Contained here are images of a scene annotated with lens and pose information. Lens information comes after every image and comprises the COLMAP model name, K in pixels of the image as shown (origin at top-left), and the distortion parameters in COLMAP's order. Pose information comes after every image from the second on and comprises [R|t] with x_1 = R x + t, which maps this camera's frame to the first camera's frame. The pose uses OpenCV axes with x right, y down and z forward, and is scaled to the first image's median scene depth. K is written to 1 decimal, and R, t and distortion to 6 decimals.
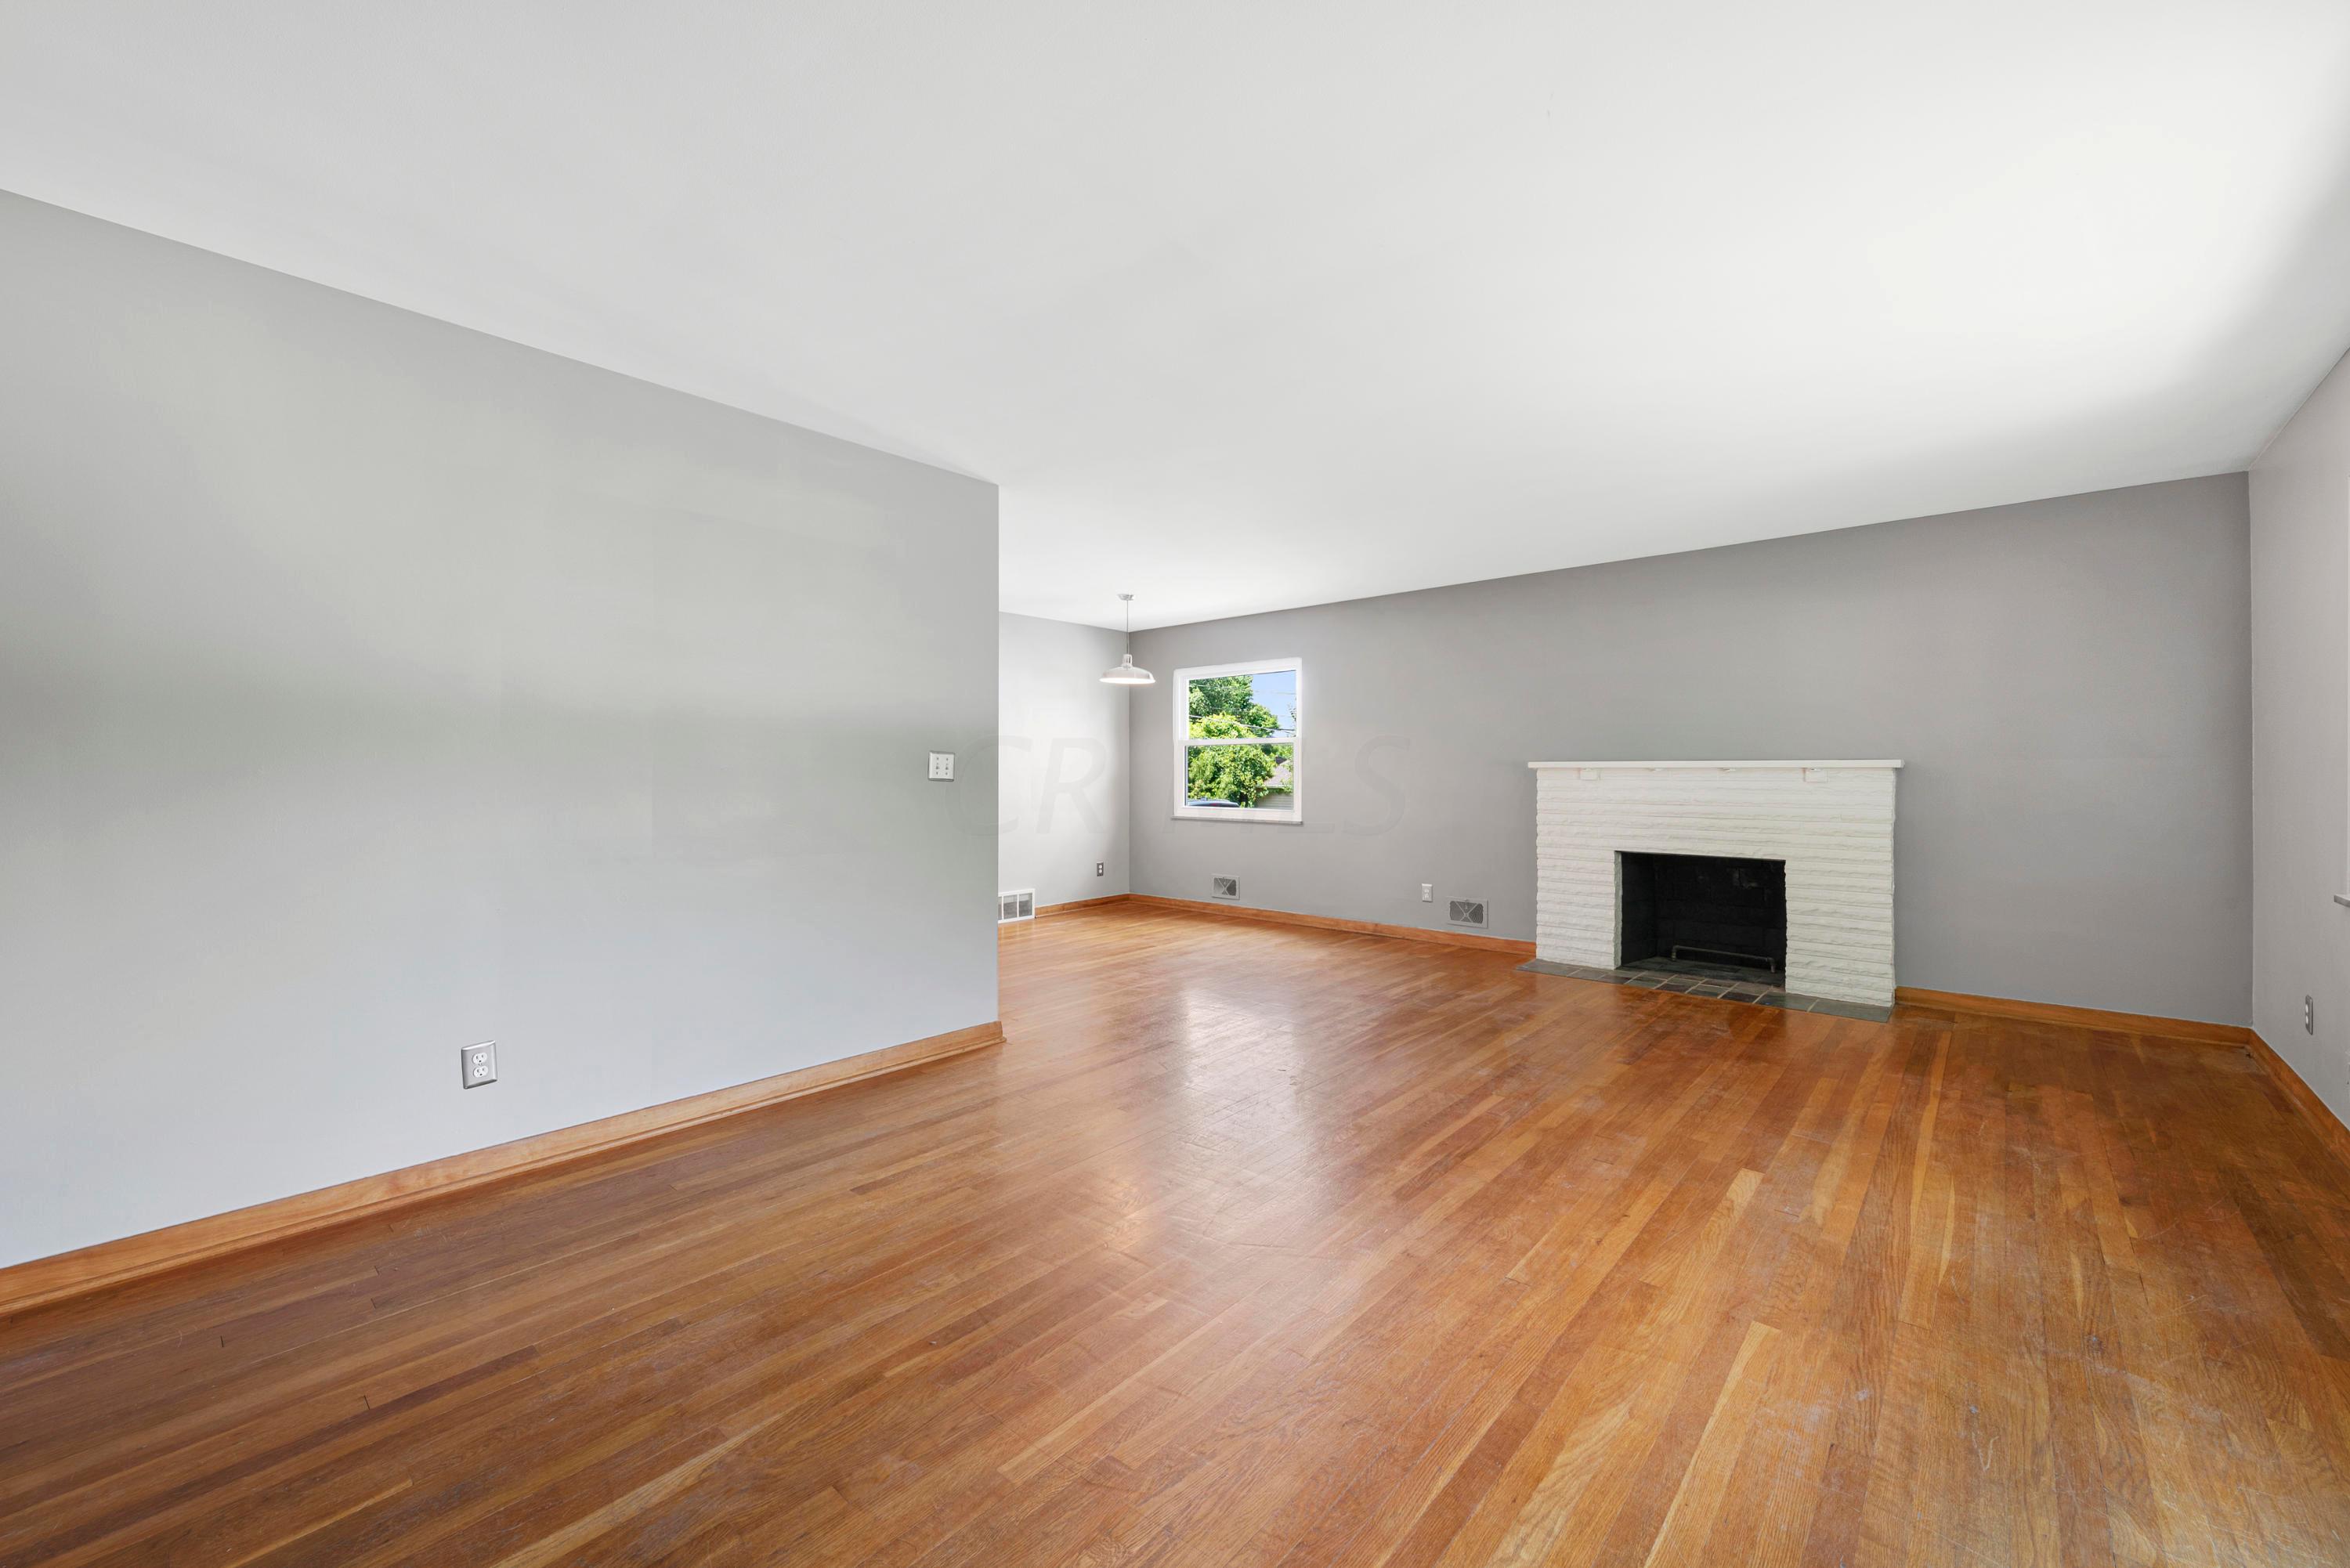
lens RADIAL K [[926.5, 0, 1160.0], [0, 926.5, 751.6], [0, 0, 1]] dist [0.013220, -0.001768]
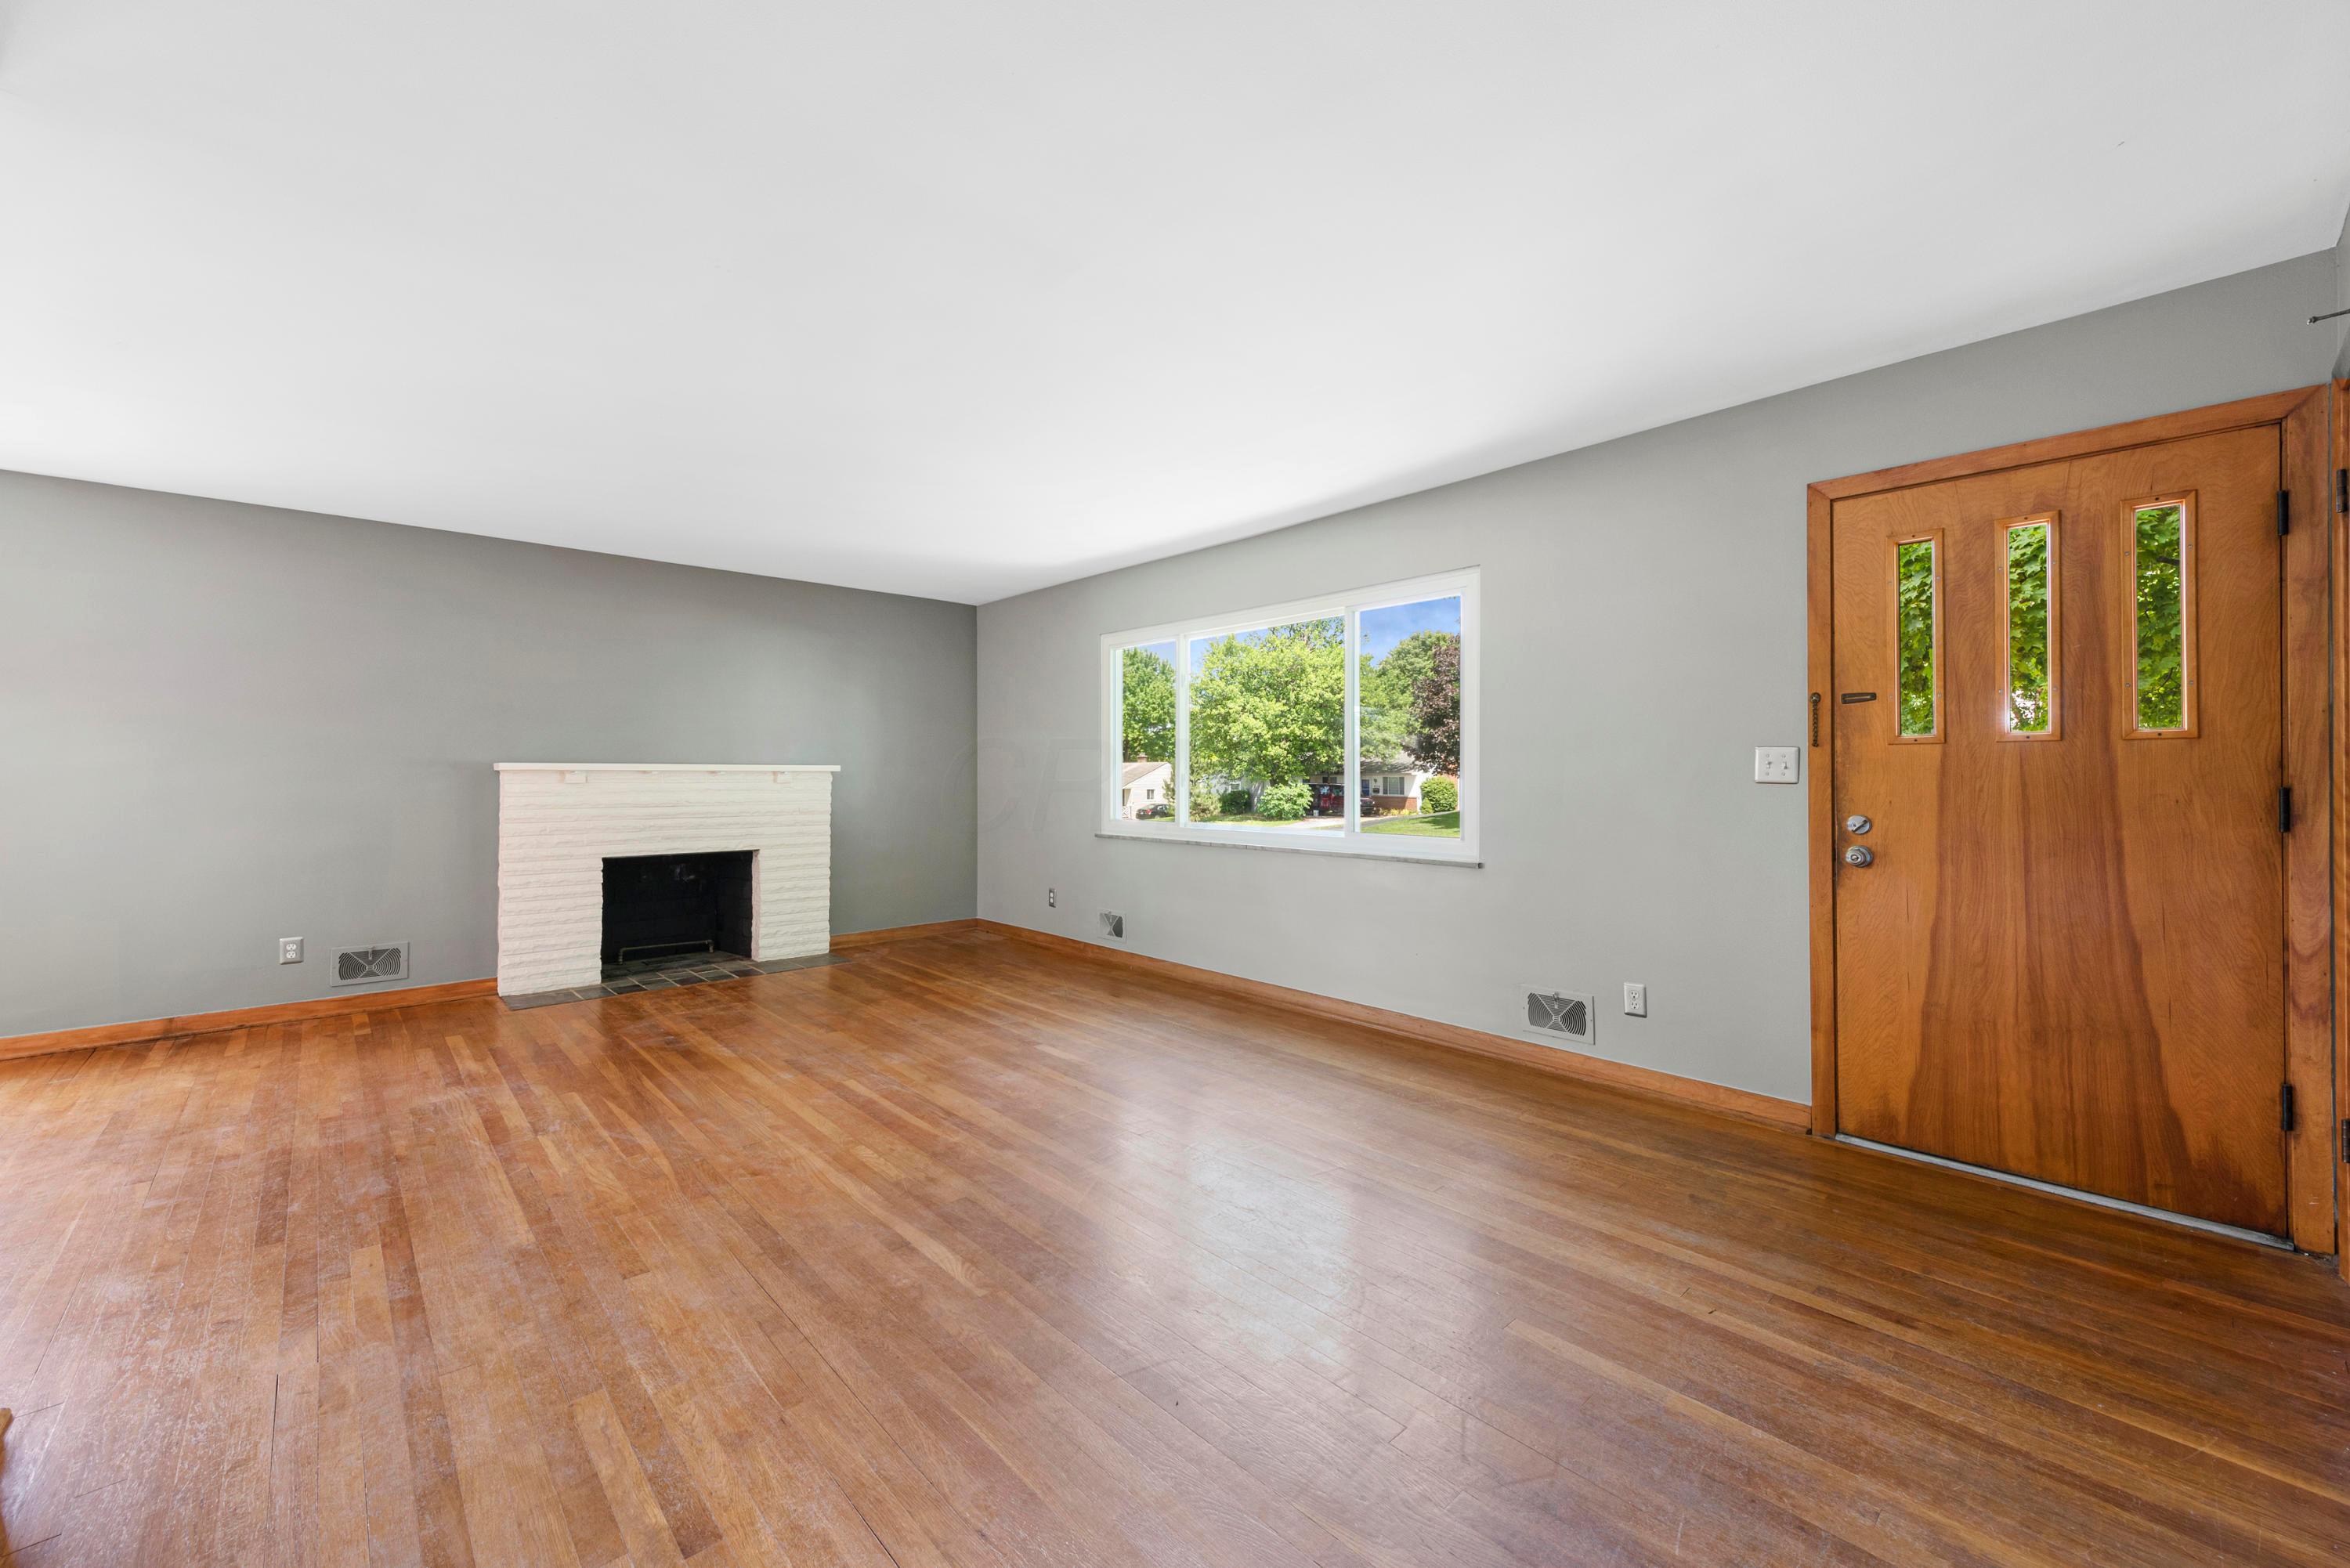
lens RADIAL K [[926.5, 0, 1179.1], [0, 926.5, 774.4], [0, 0, 1]] dist [0.013220, -0.001768]
pose [[0.094610, 0.001027, 0.995514, -0.392045], [-0.021946, 0.999759, 0.001054, 0.007382], [-0.995272, -0.021947, 0.094610, 0.318148]]
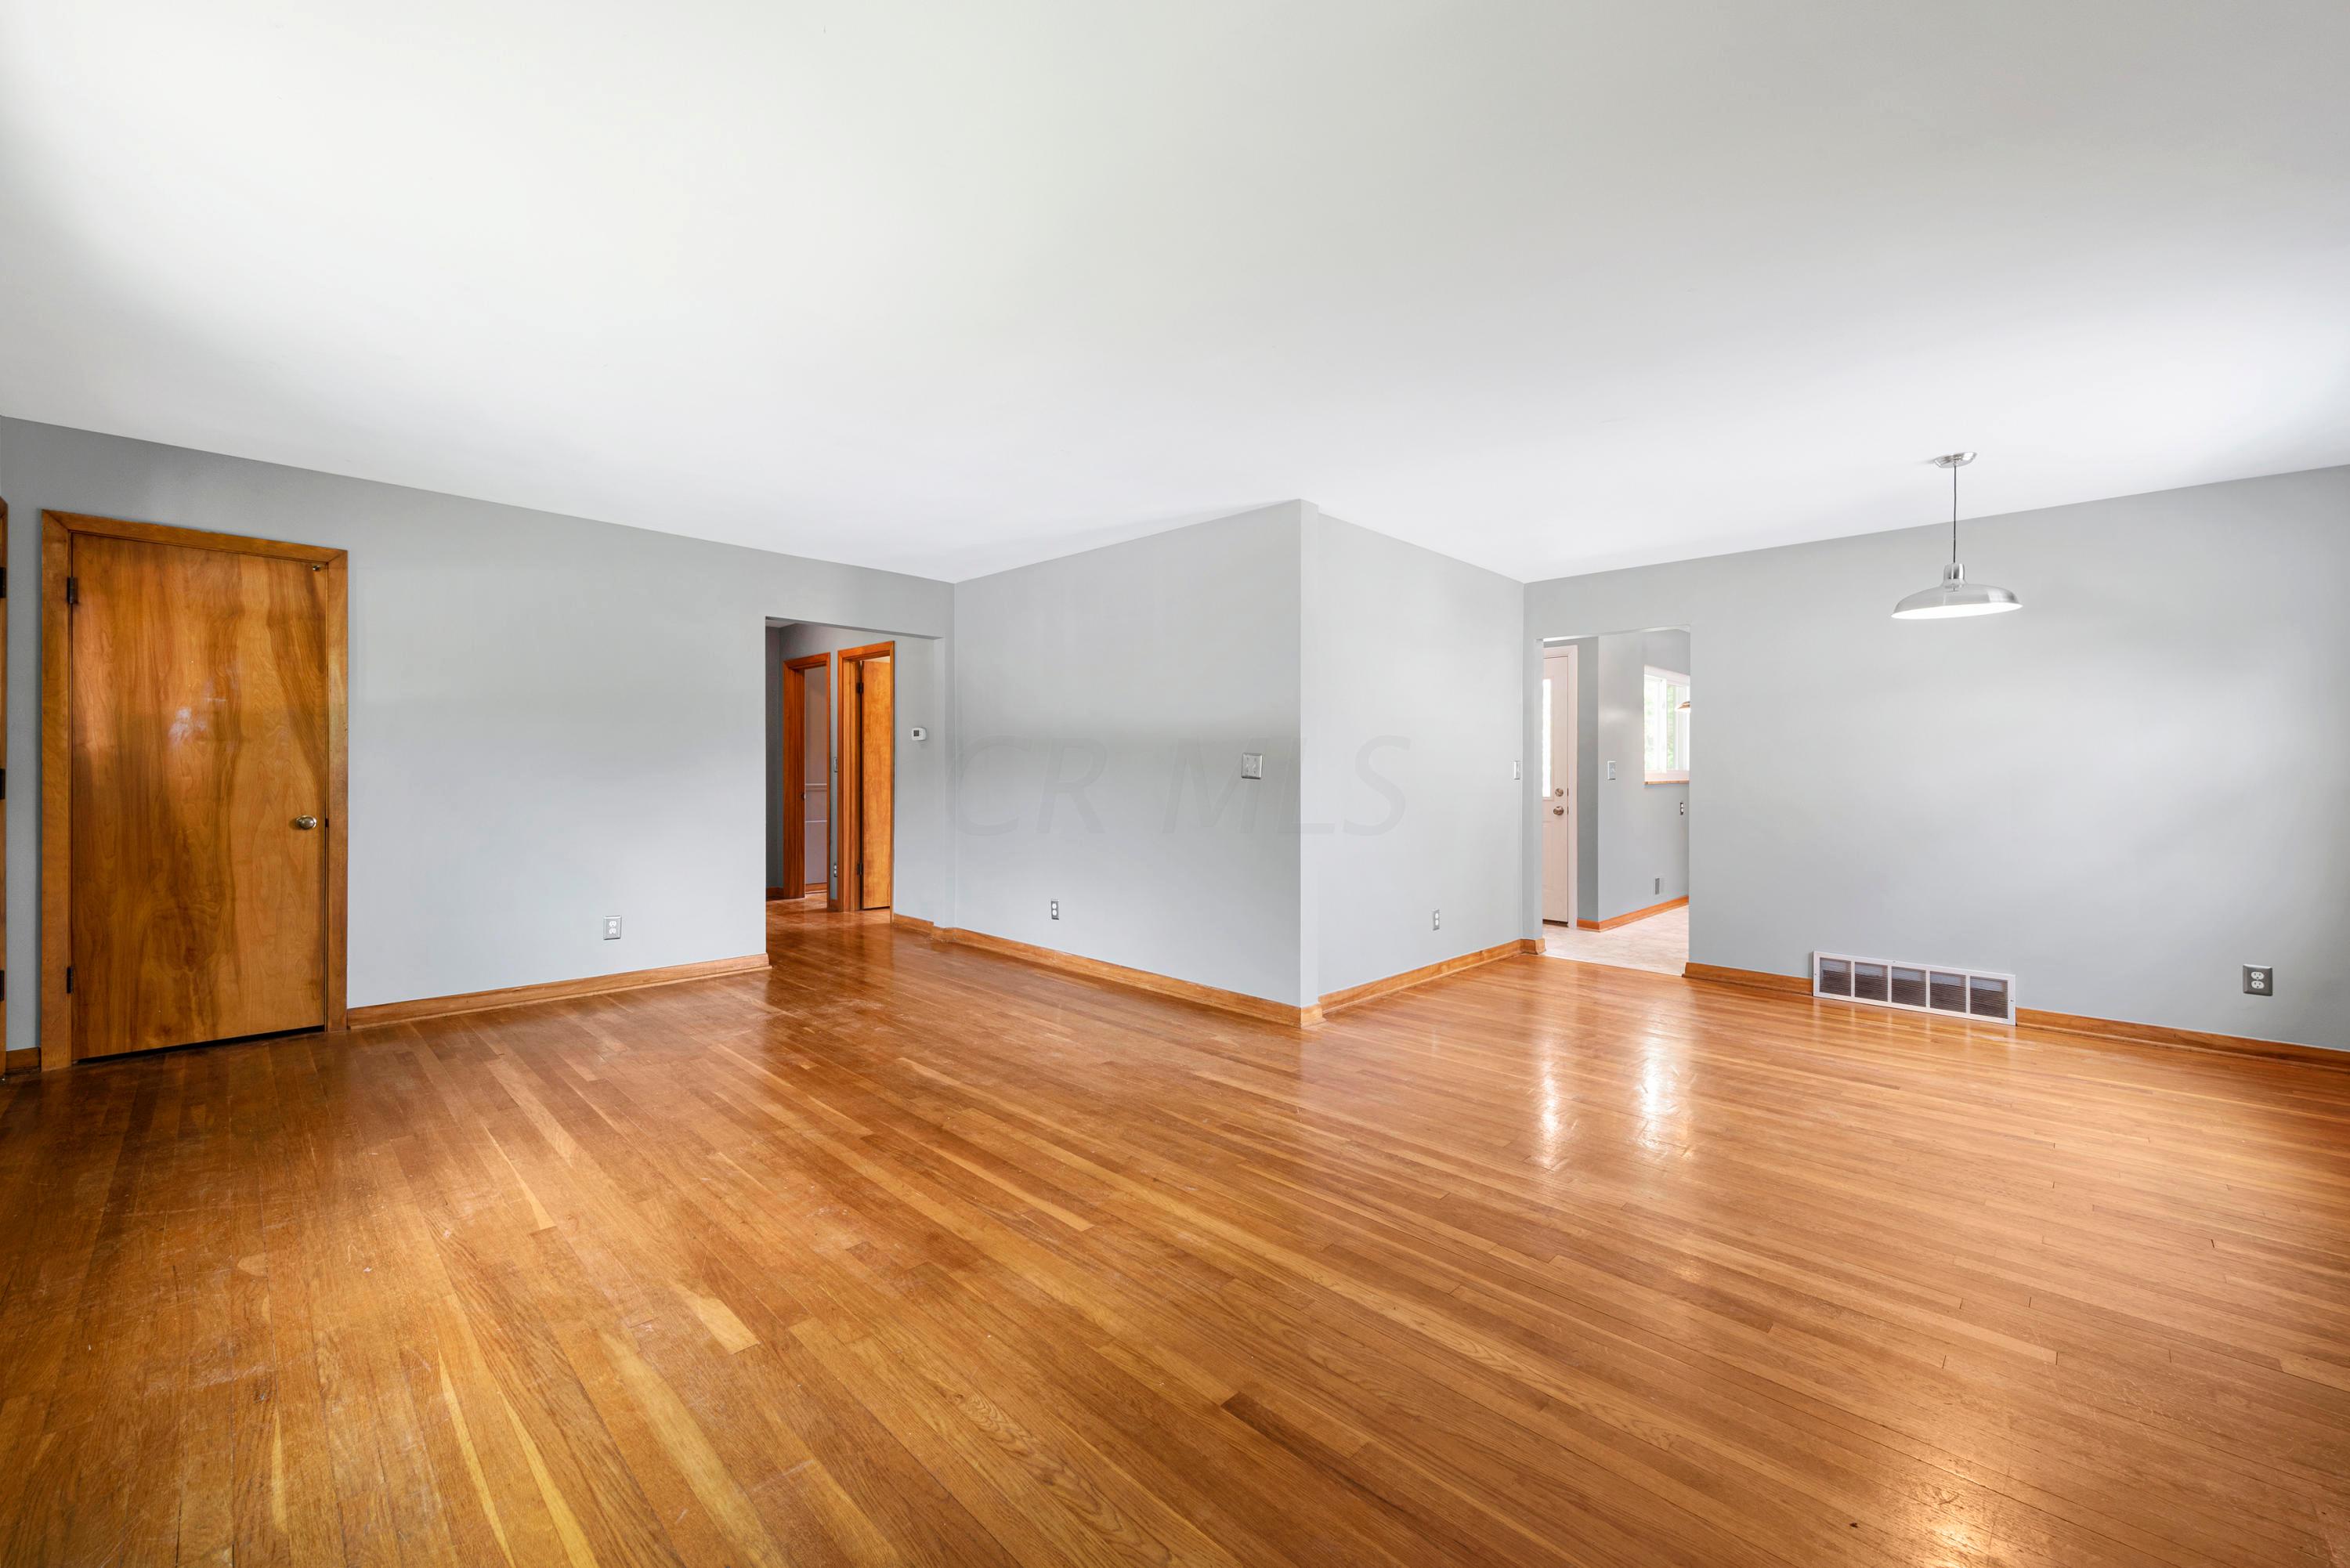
lens RADIAL K [[926.5, 0, 1181.6], [0, 926.5, 774.5], [0, 0, 1]] dist [0.013220, -0.001768]
pose [[-0.043302, 0.002288, -0.999059, 0.638664], [0.013702, 0.999905, 0.001696, 0.015858], [0.998968, -0.013616, -0.043329, 0.663388]]
